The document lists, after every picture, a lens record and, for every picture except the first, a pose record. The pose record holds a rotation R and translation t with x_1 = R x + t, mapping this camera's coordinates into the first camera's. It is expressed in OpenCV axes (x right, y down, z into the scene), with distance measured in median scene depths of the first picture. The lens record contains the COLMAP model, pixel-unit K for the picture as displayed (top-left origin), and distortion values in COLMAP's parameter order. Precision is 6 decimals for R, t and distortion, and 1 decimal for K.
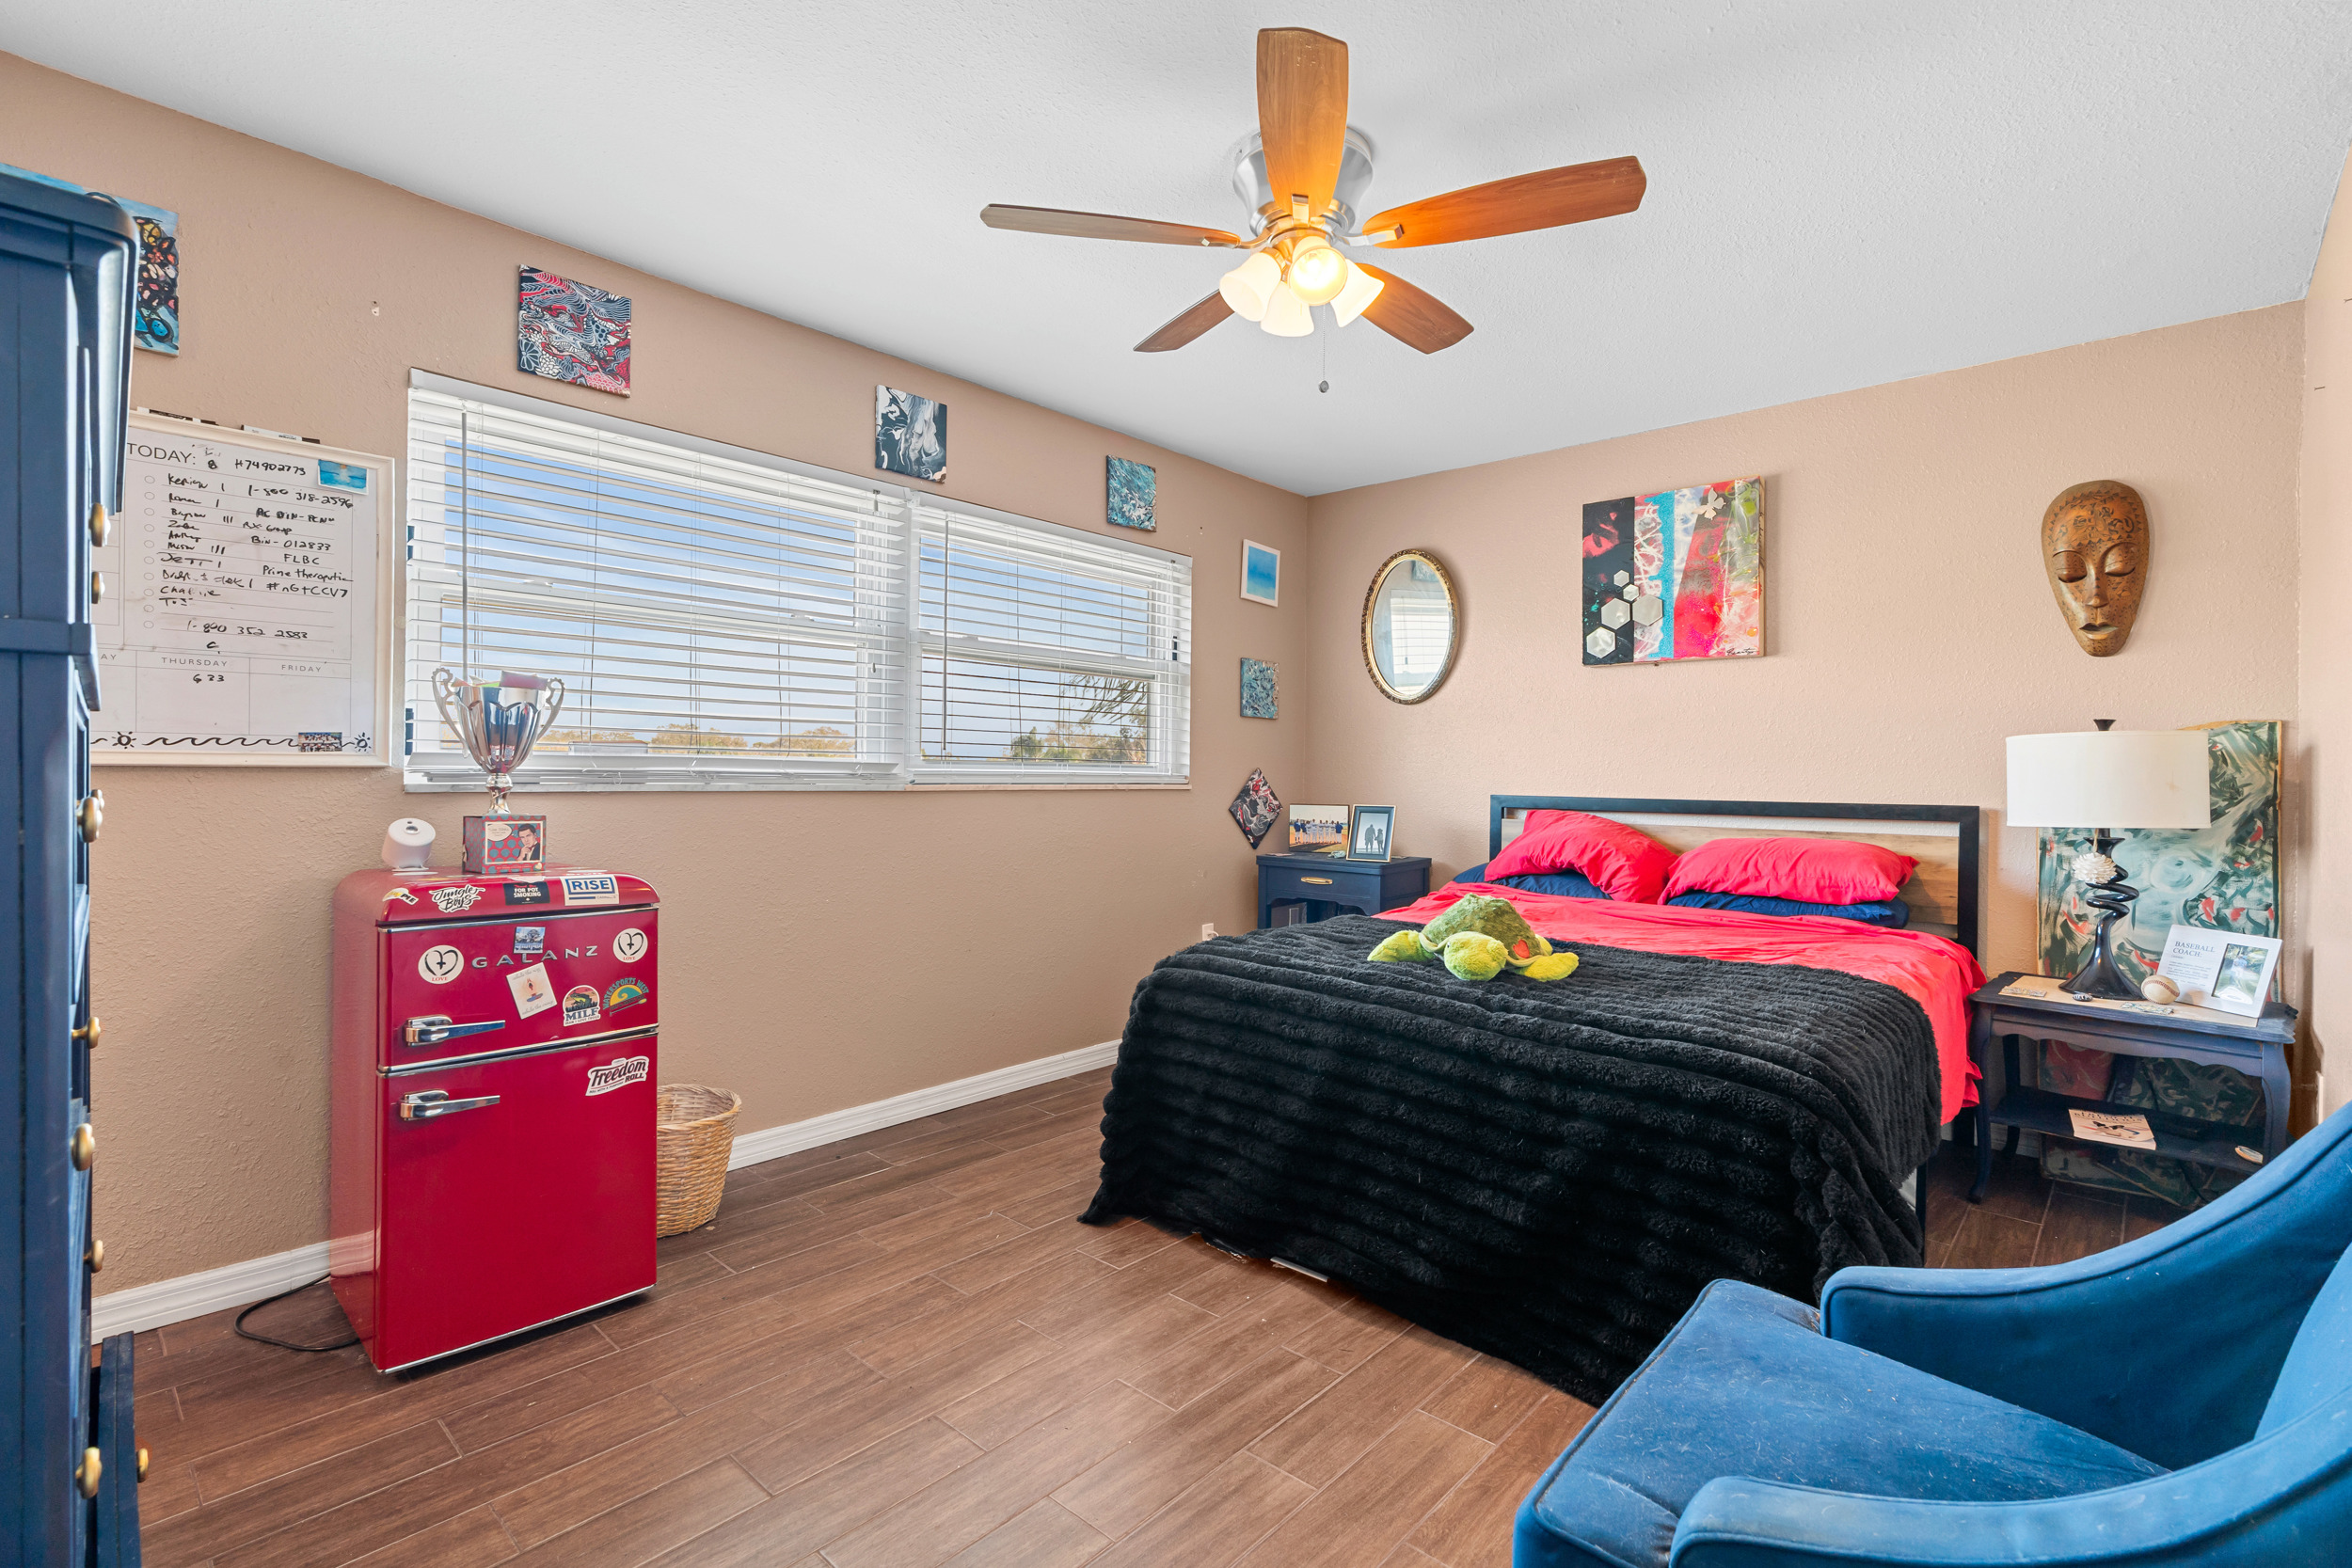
lens RADIAL K [[1065.7, 0, 1163.3], [0, 1065.7, 778.5], [0, 0, 1]] dist [-0.011321, 0.003113]
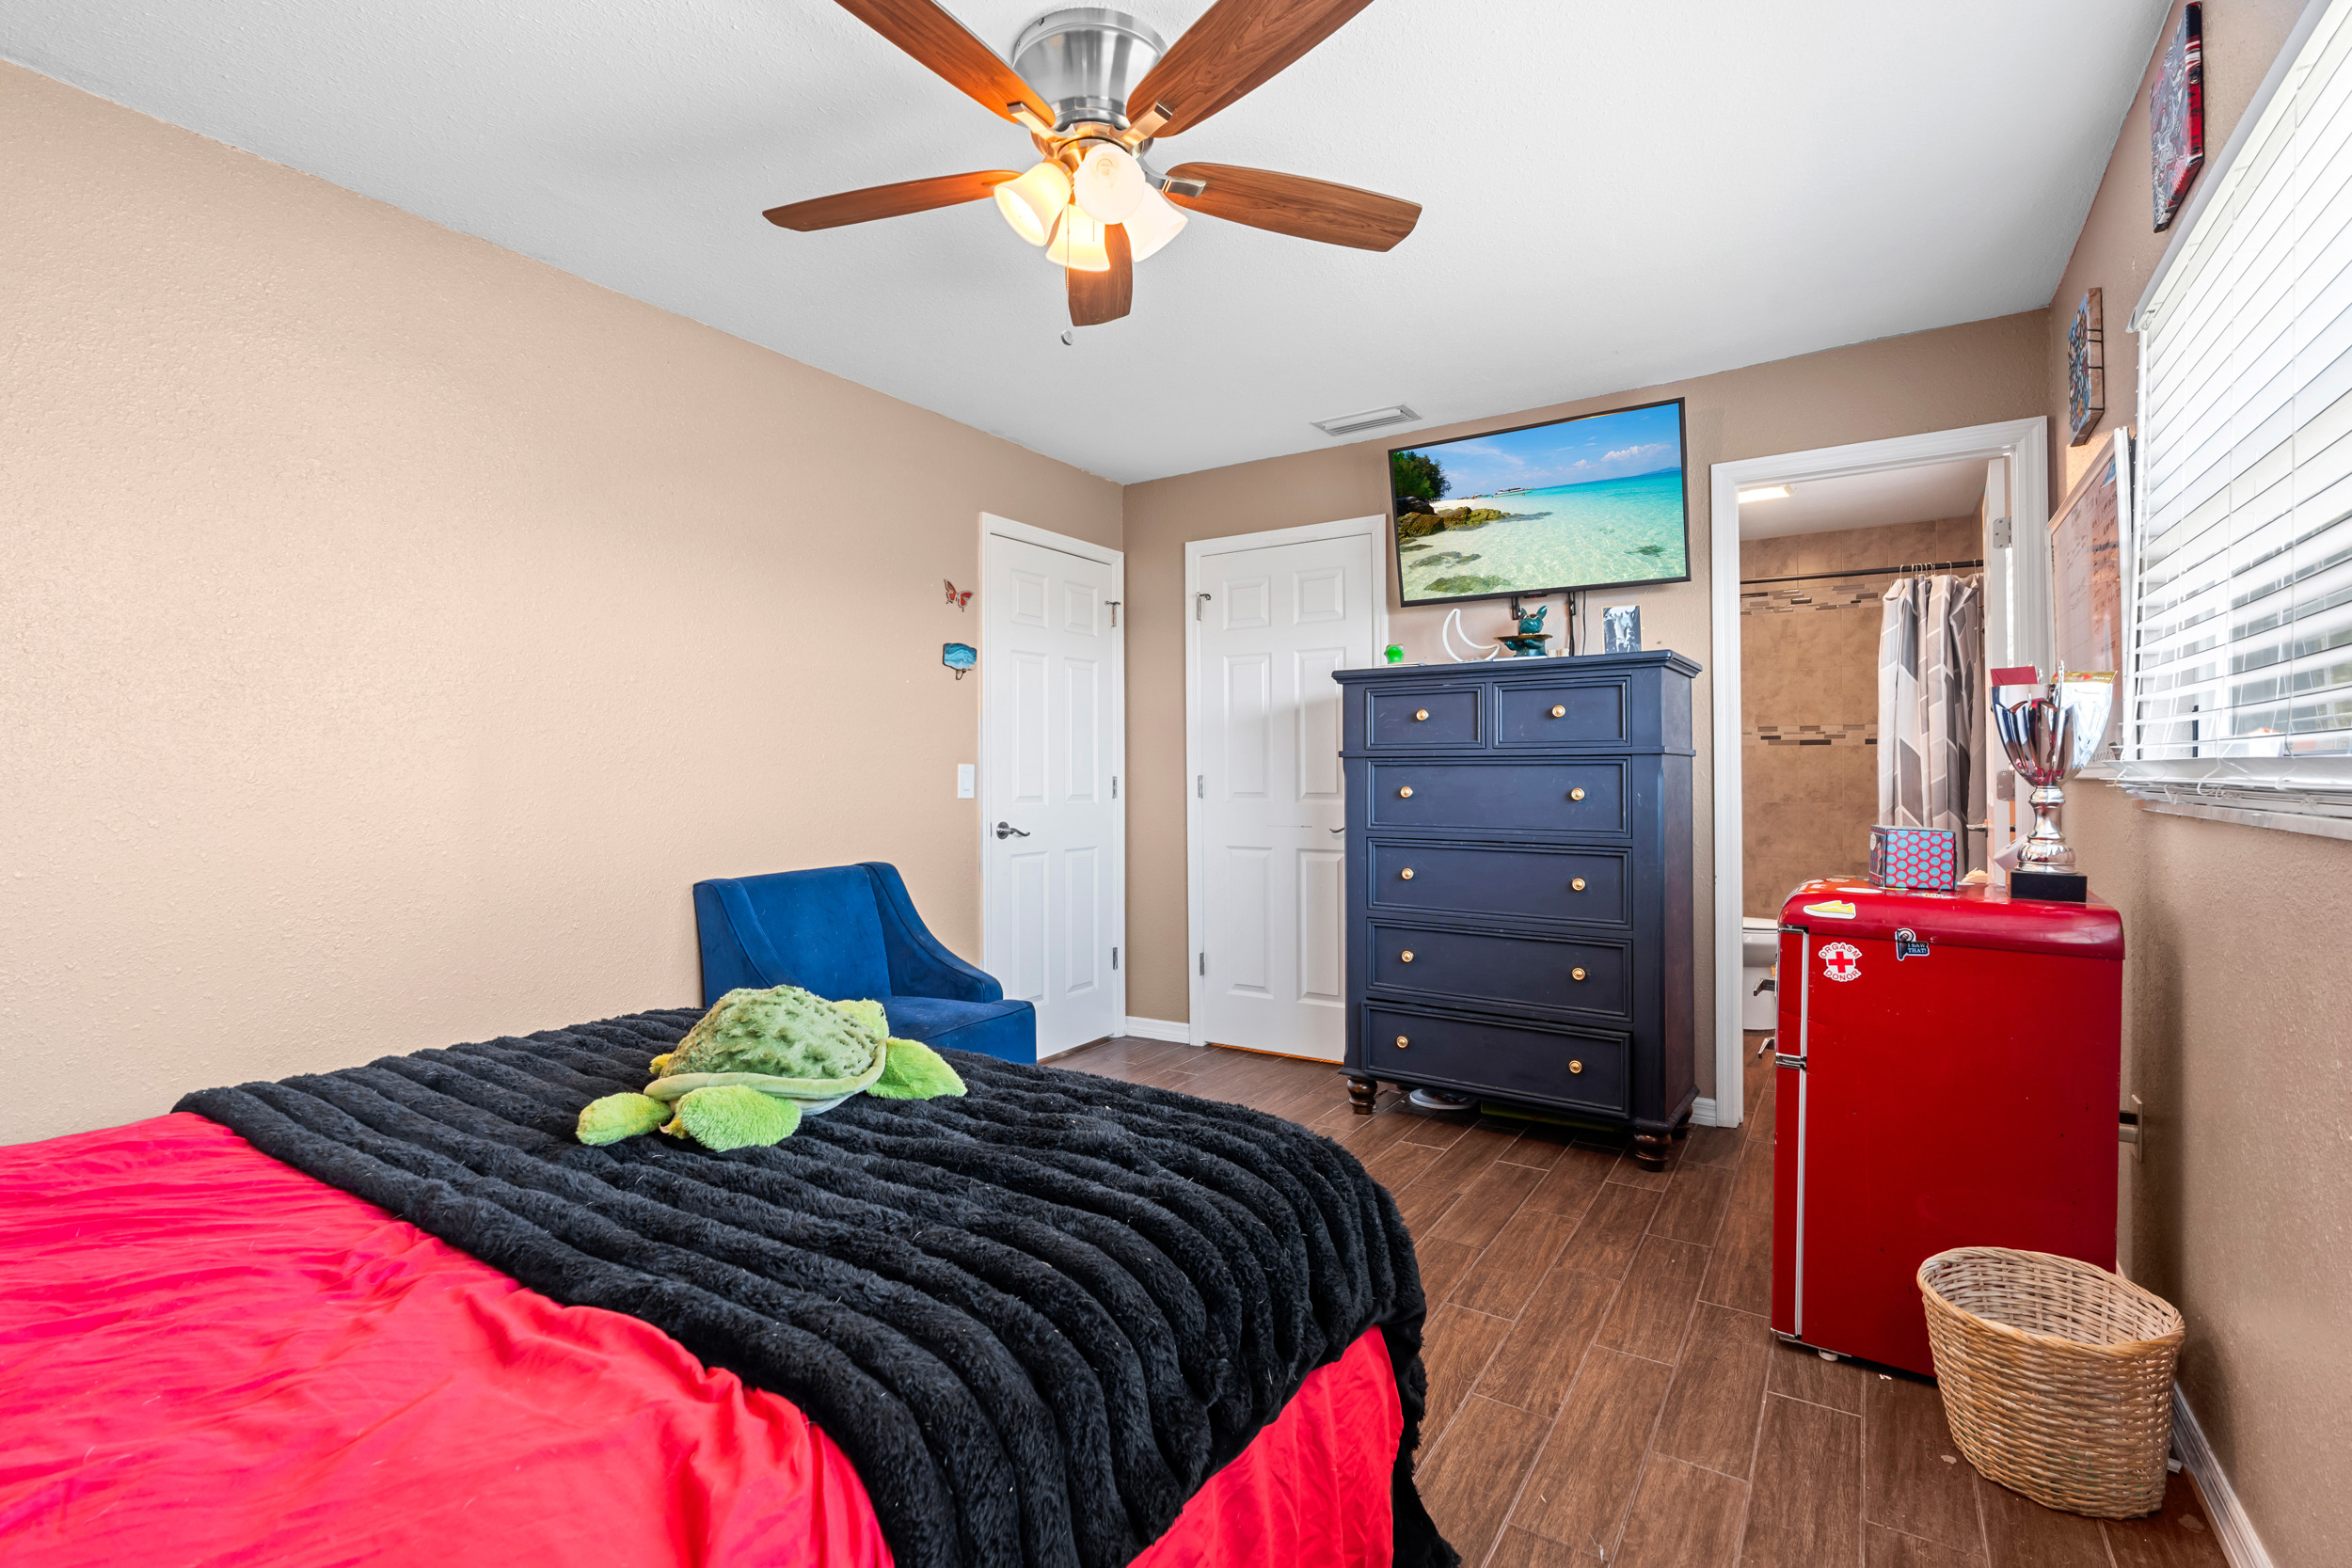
lens RADIAL K [[1065.7, 0, 1165.0], [0, 1065.7, 774.3], [0, 0, 1]] dist [-0.011321, 0.003113]
pose [[-0.986114, -0.006706, -0.165934, 0.122160], [-0.007249, 0.999970, 0.002664, -0.005194], [0.165911, 0.003830, -0.986133, 1.085117]]
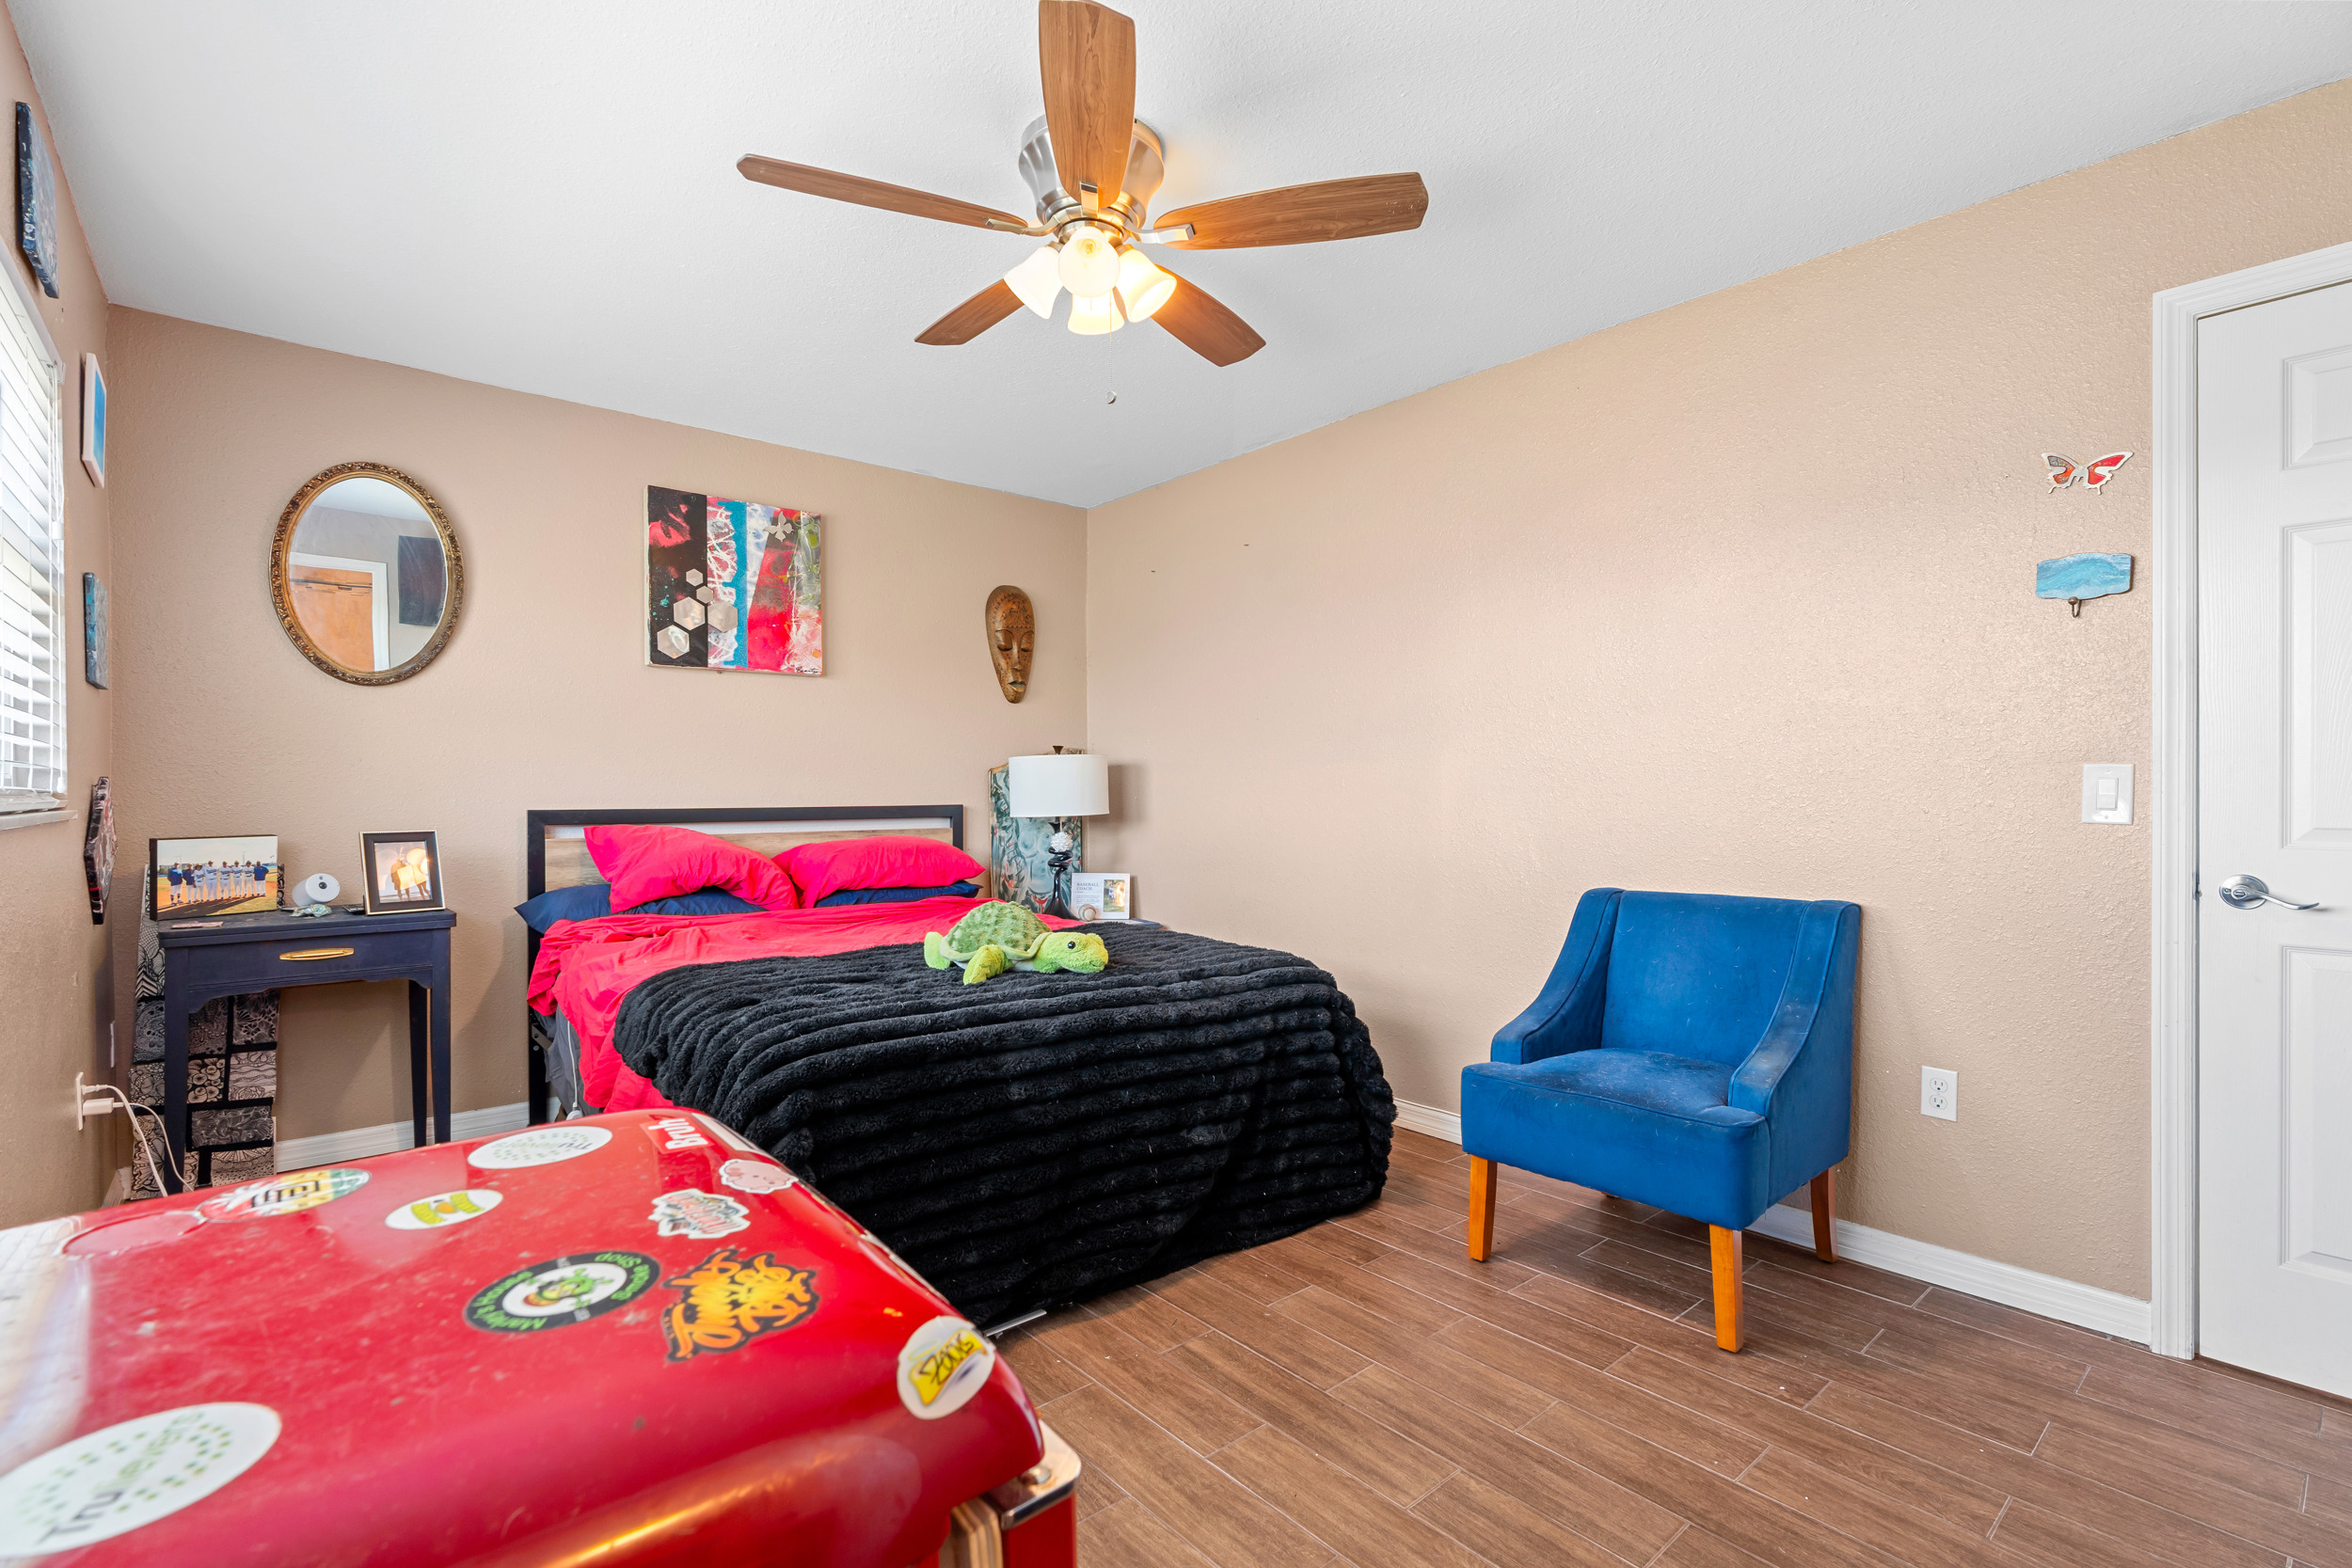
lens RADIAL K [[1065.7, 0, 1176.9], [0, 1065.7, 803.7], [0, 0, 1]] dist [-0.011321, 0.003113]
pose [[0.117554, -0.026835, 0.992704, -0.484379], [0.006916, 0.999633, 0.026203, -0.008224], [-0.993042, 0.003785, 0.117696, 0.477200]]
